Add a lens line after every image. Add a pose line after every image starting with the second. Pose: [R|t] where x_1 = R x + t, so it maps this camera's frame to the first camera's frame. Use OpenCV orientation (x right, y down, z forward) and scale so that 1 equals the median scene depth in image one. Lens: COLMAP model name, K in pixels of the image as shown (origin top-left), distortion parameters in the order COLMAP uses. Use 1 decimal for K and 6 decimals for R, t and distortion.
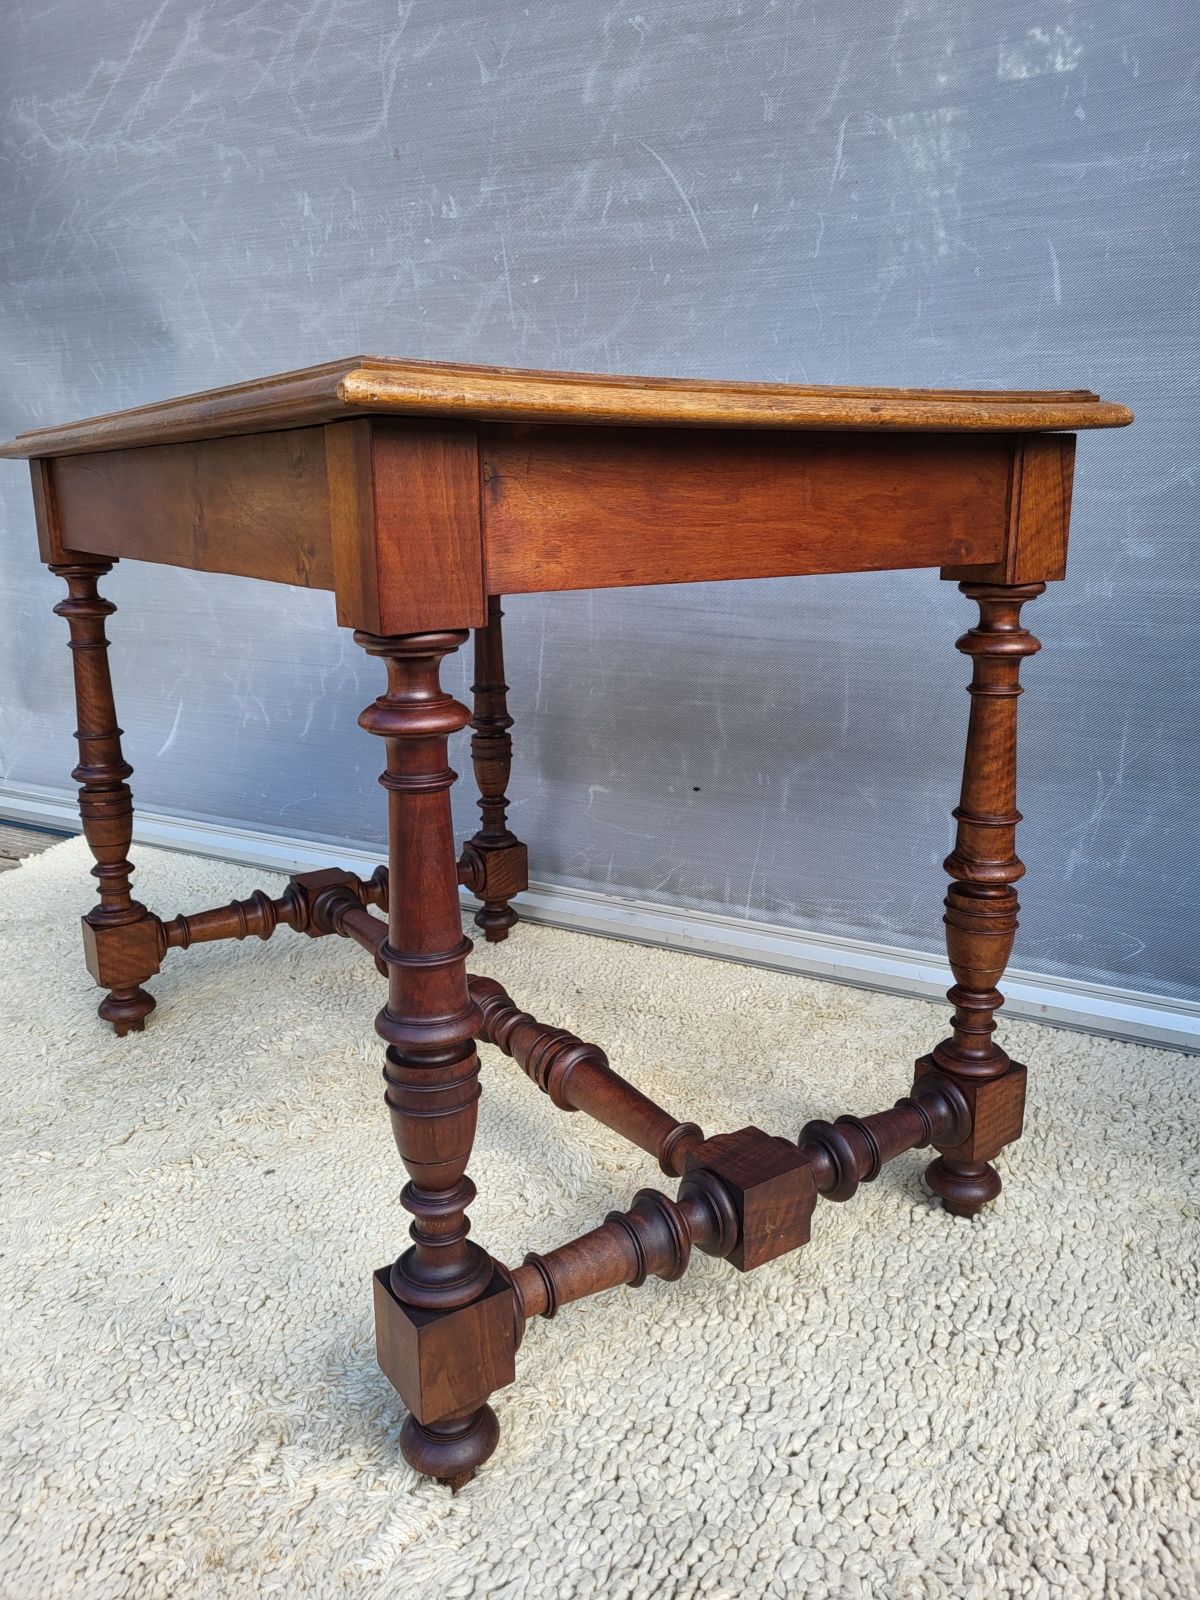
lens RADIAL K [[1225.9, 0, 601.2], [0, 1225.9, 780.4], [0, 0, 1]] dist [0.048295, -0.033748]
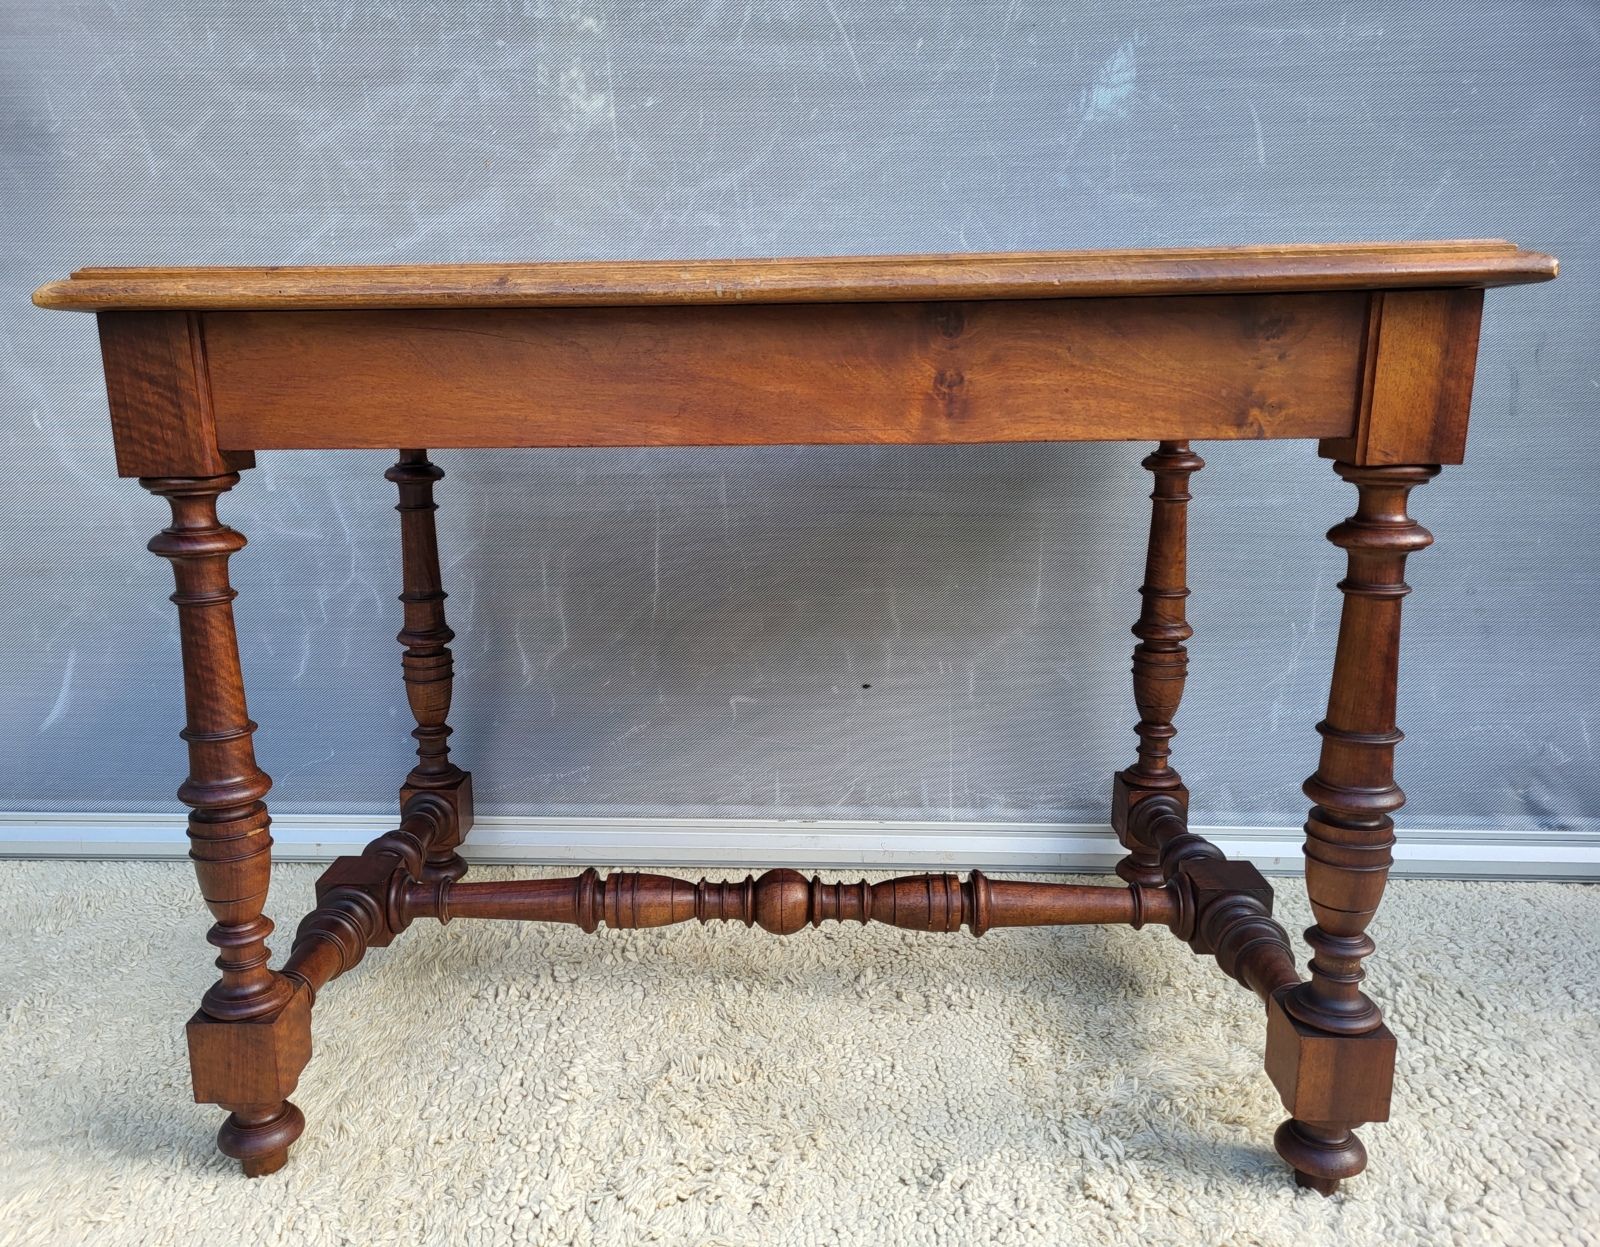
lens RADIAL K [[1271.5, 0, 749.7], [0, 1271.5, 640.2], [0, 0, 1]] dist [0.054908, -0.035495]
pose [[0.894633, -0.103874, 0.434560, -0.499575], [0.108527, 0.993992, 0.014171, -0.060997], [-0.433422, 0.034484, 0.900531, 0.249218]]
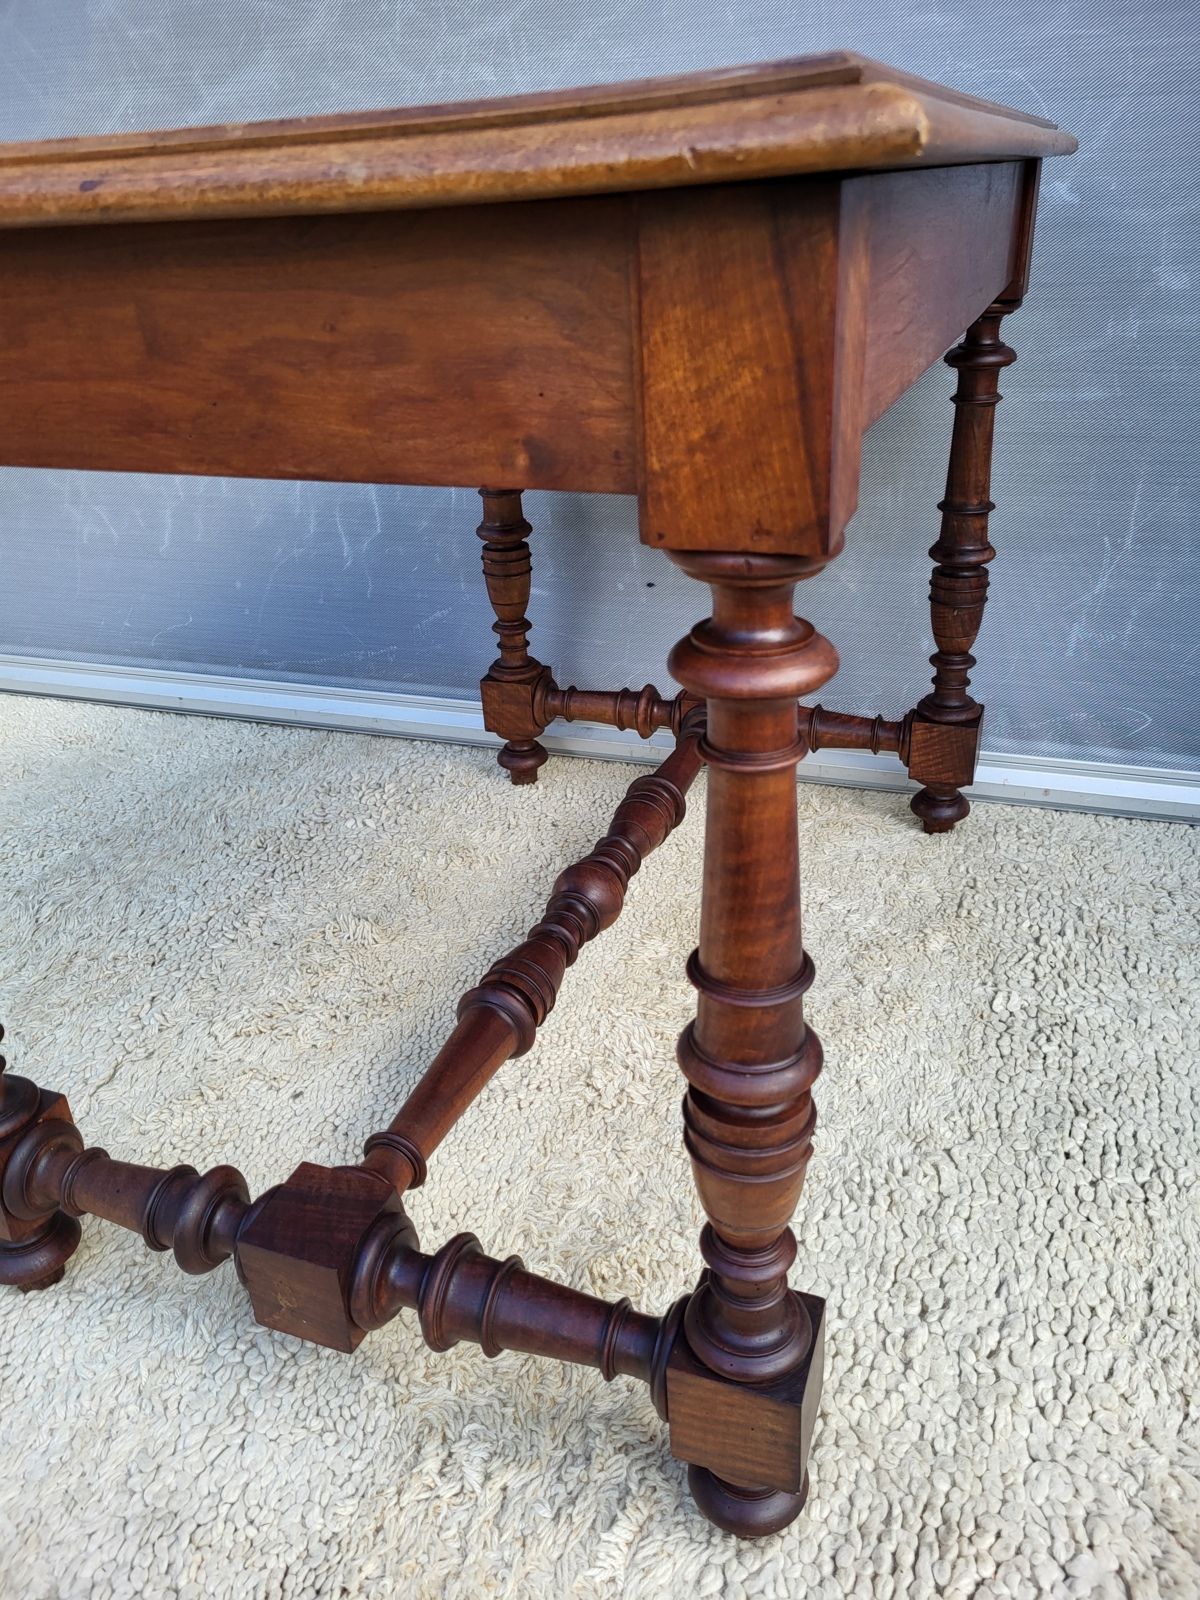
lens RADIAL K [[1221.7, 0, 582.3], [0, 1221.7, 795.5], [0, 0, 1]] dist [0.057831, -0.046182]
pose [[0.983991, -0.111442, 0.139077, -0.141615], [0.077461, 0.970244, 0.229406, -0.066141], [-0.160504, -0.214960, 0.963343, 0.139880]]
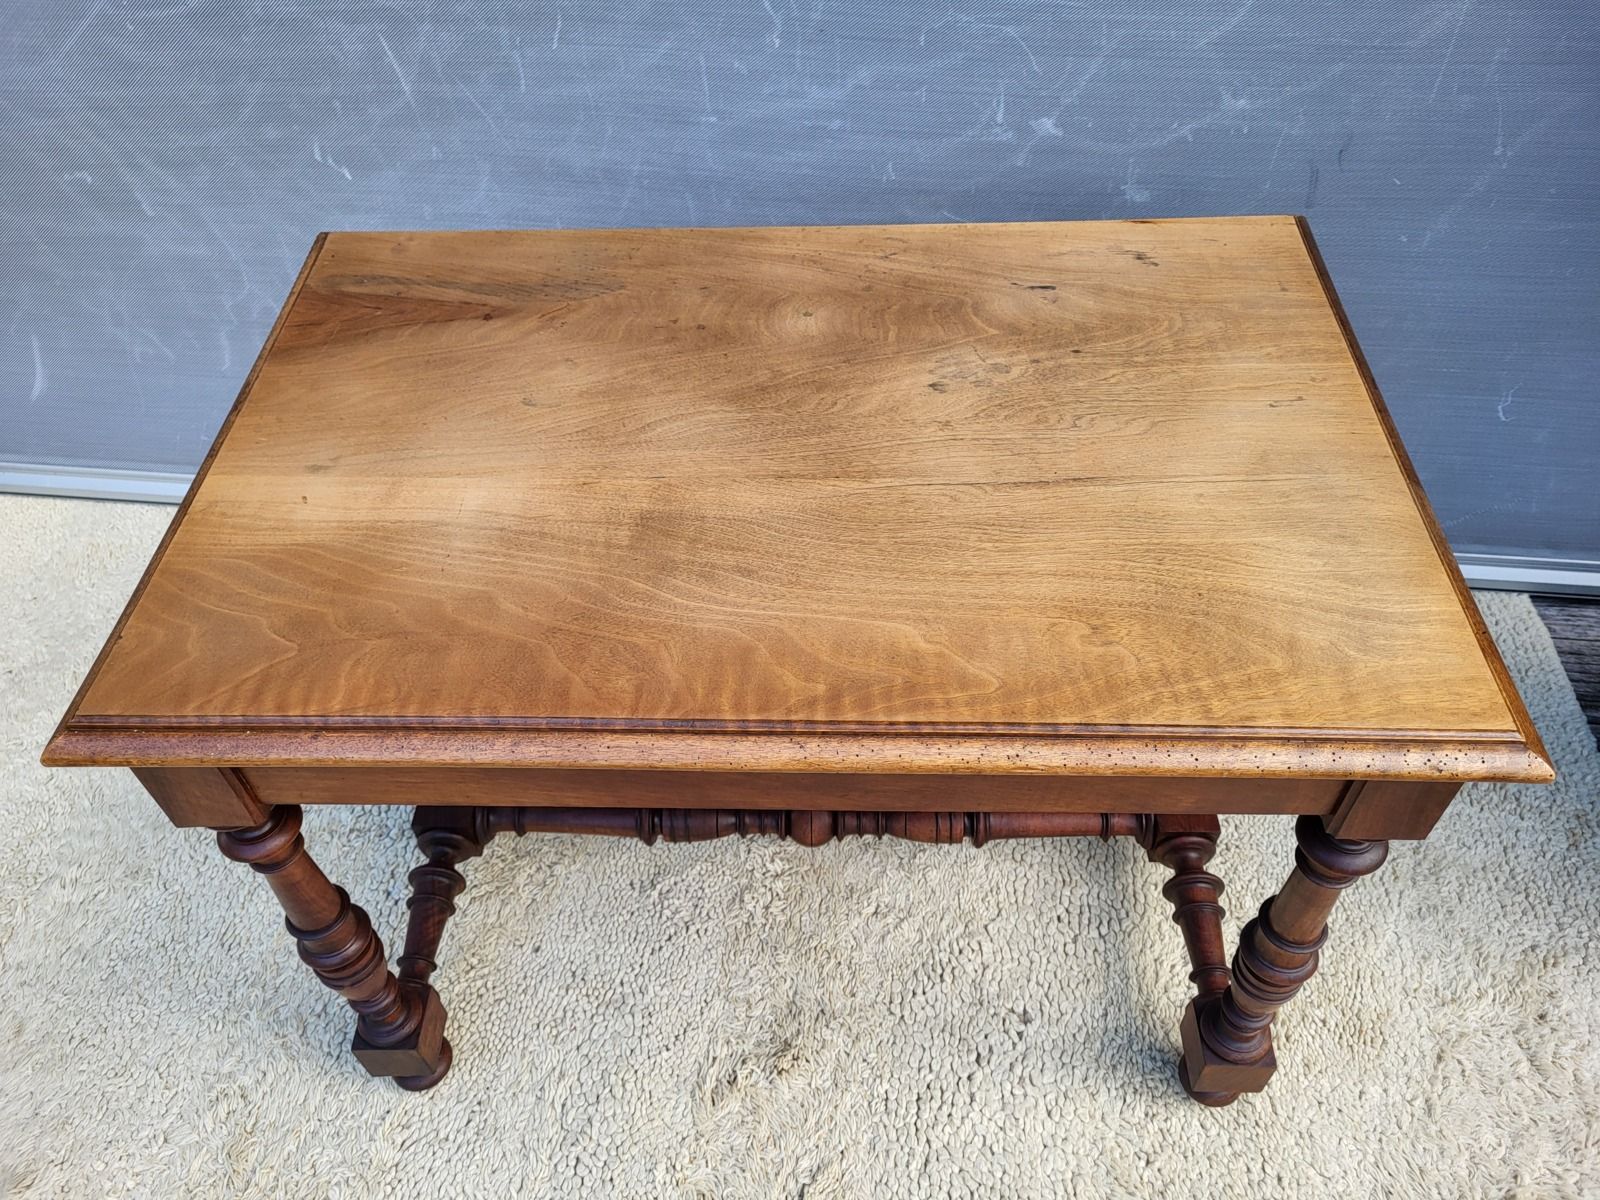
lens RADIAL K [[1231.8, 0, 793.1], [0, 1231.8, 625.7], [0, 0, 1]] dist [0.049436, -0.031272]
pose [[0.926794, -0.295900, 0.231291, -0.188932], [0.112017, 0.805598, 0.581777, -0.541916], [-0.358475, -0.513279, 0.779769, 0.091584]]
